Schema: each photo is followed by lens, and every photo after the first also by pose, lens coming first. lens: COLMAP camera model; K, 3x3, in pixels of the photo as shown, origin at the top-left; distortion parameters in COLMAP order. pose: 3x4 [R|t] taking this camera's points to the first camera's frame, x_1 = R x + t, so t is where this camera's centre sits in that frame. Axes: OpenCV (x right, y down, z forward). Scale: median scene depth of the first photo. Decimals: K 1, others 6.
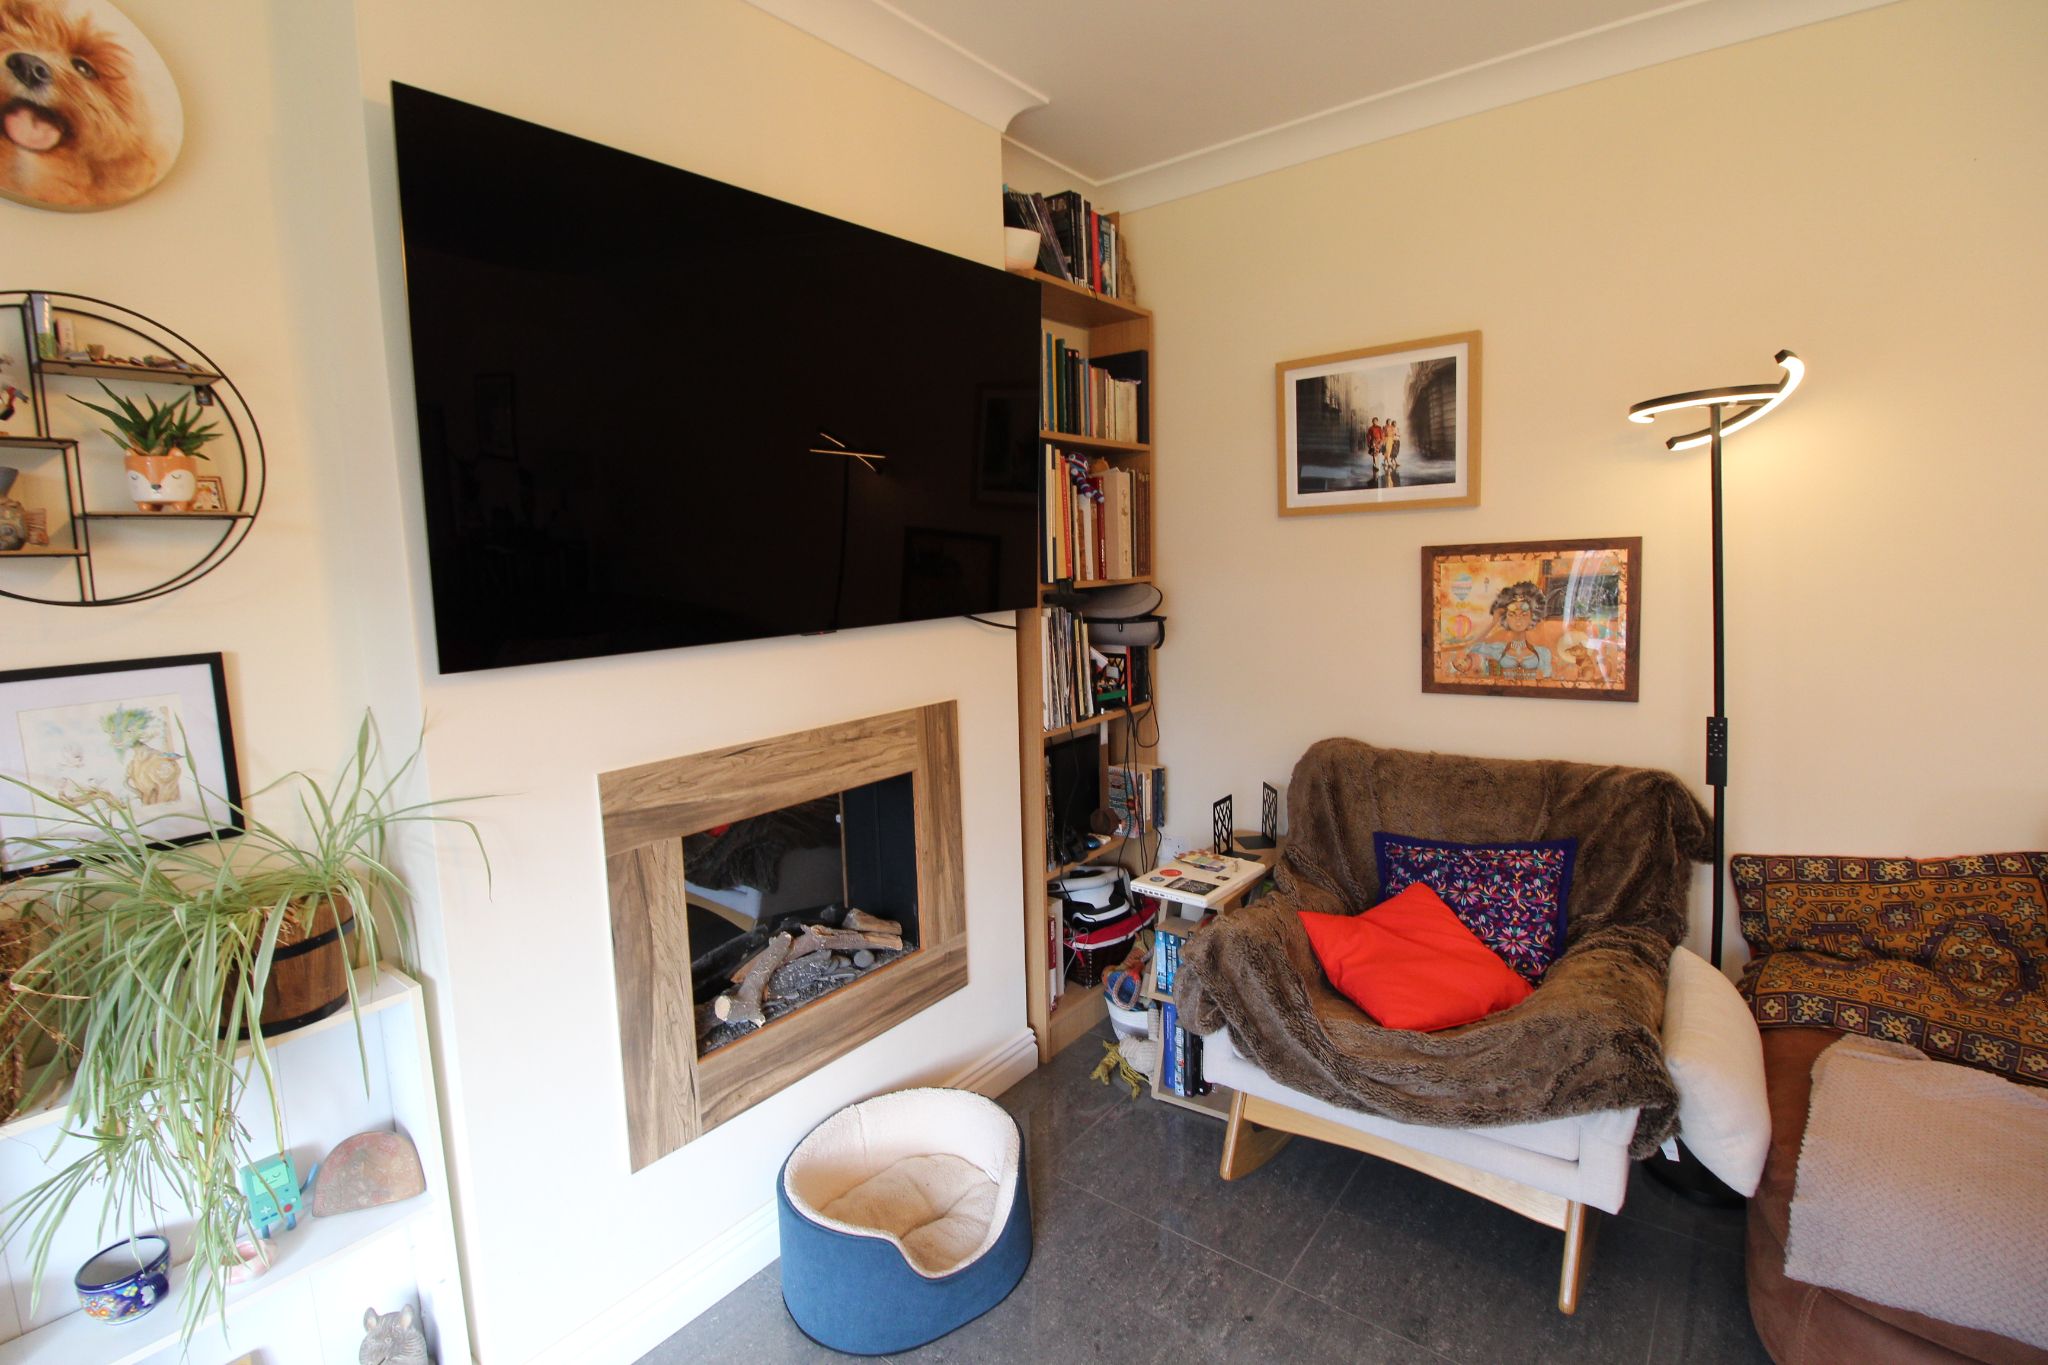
lens RADIAL K [[942.9, 0, 1018.6], [0, 942.9, 665.2], [0, 0, 1]] dist [-0.001911, -0.011862]
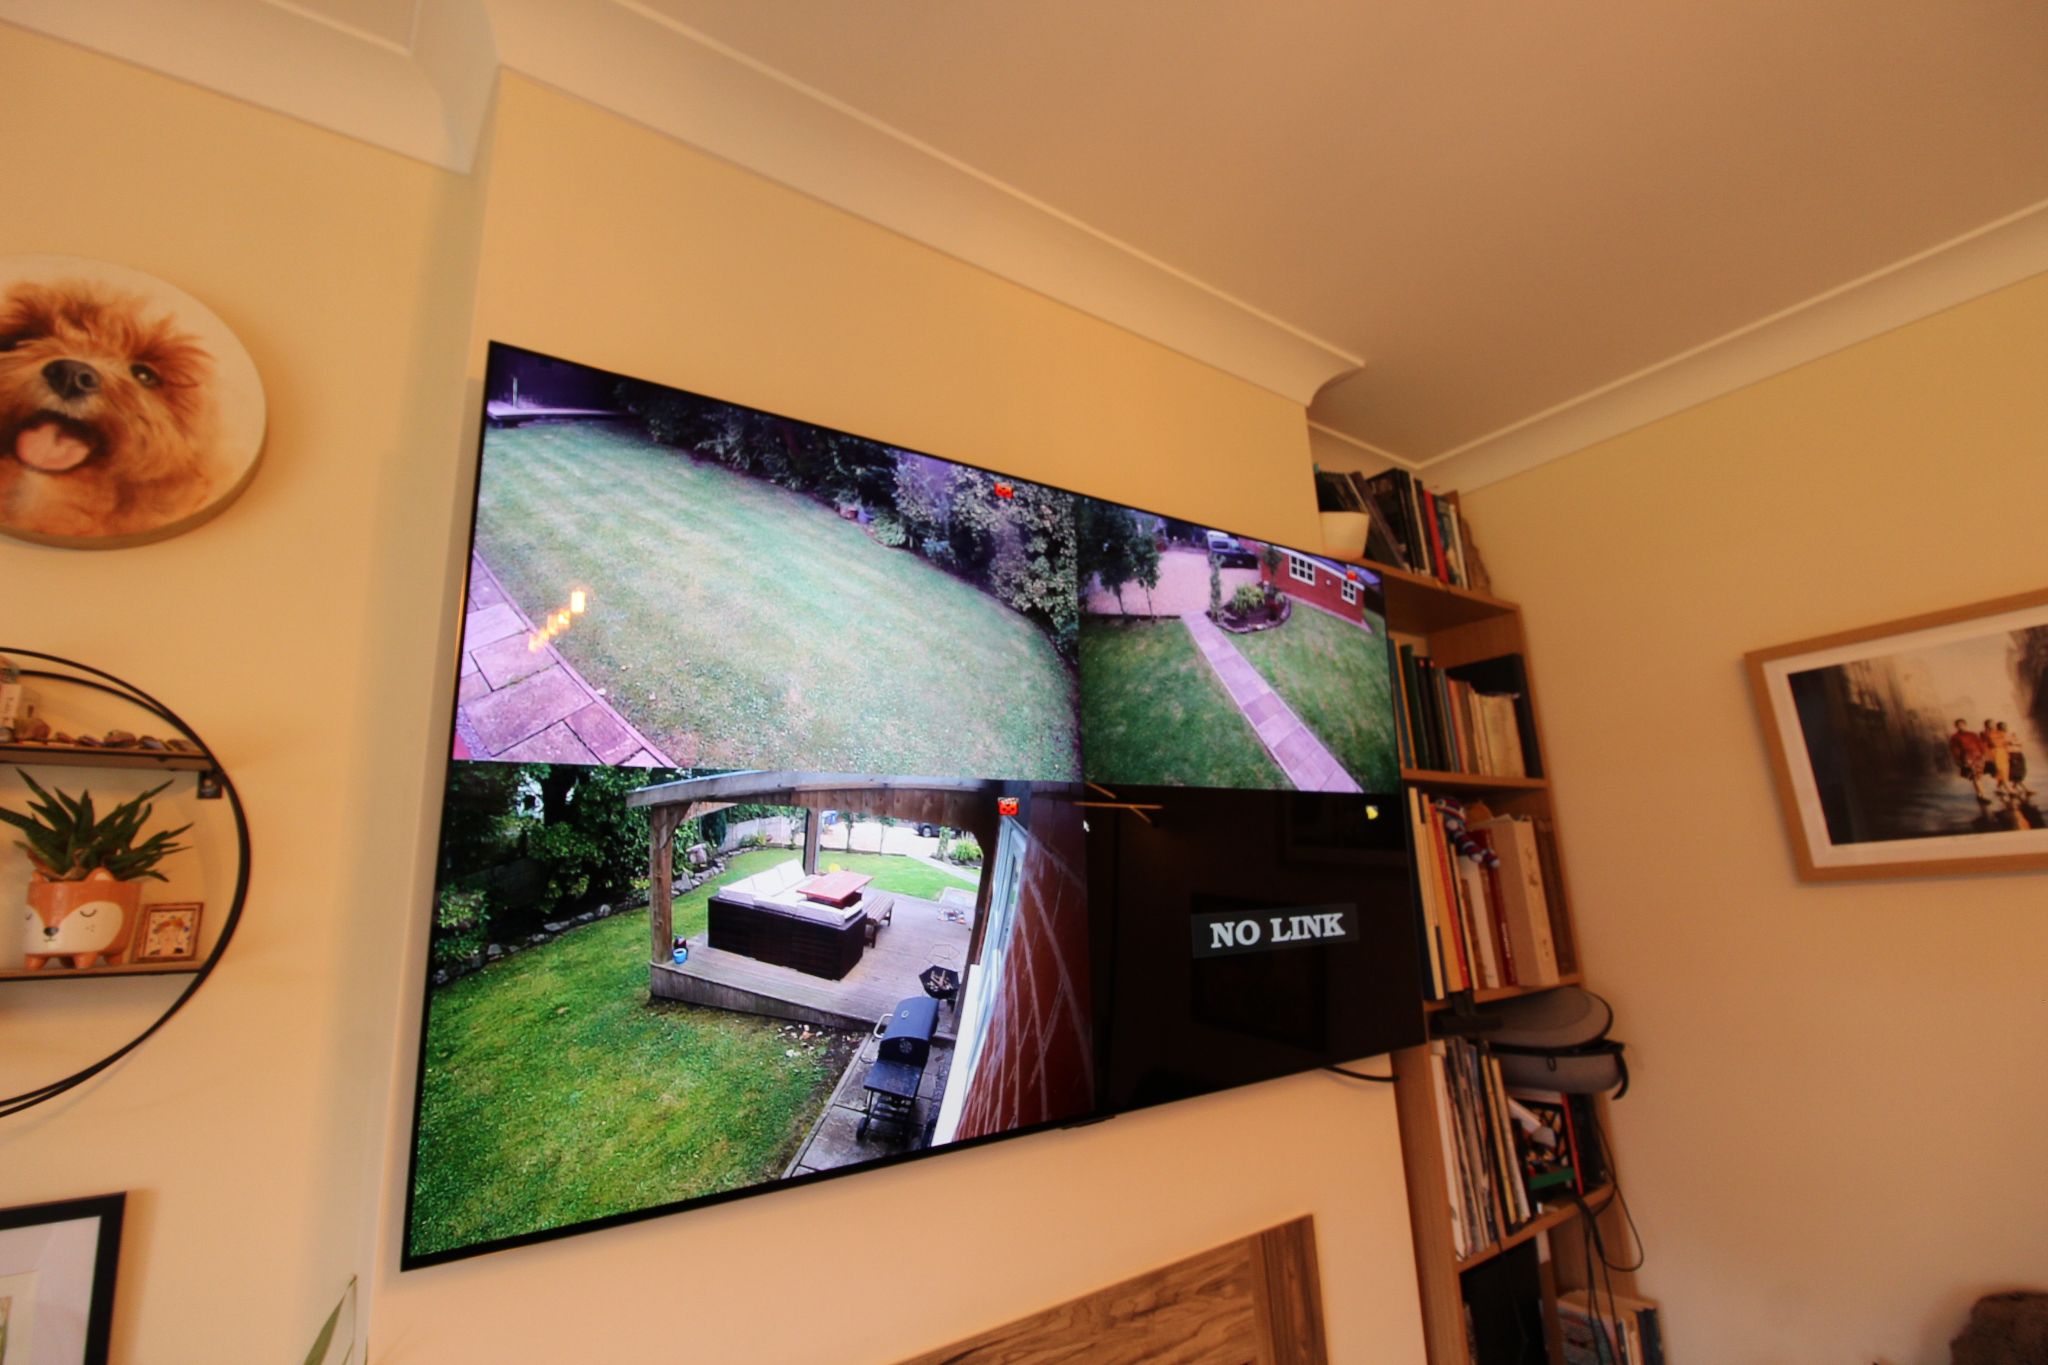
lens RADIAL K [[942.9, 0, 1022.0], [0, 942.9, 664.3], [0, 0, 1]] dist [-0.001911, -0.011862]
pose [[0.962612, -0.079380, -0.258991, -0.060179], [-0.015852, 0.937953, -0.346400, -0.080896], [0.270418, 0.337555, 0.901627, 0.289311]]
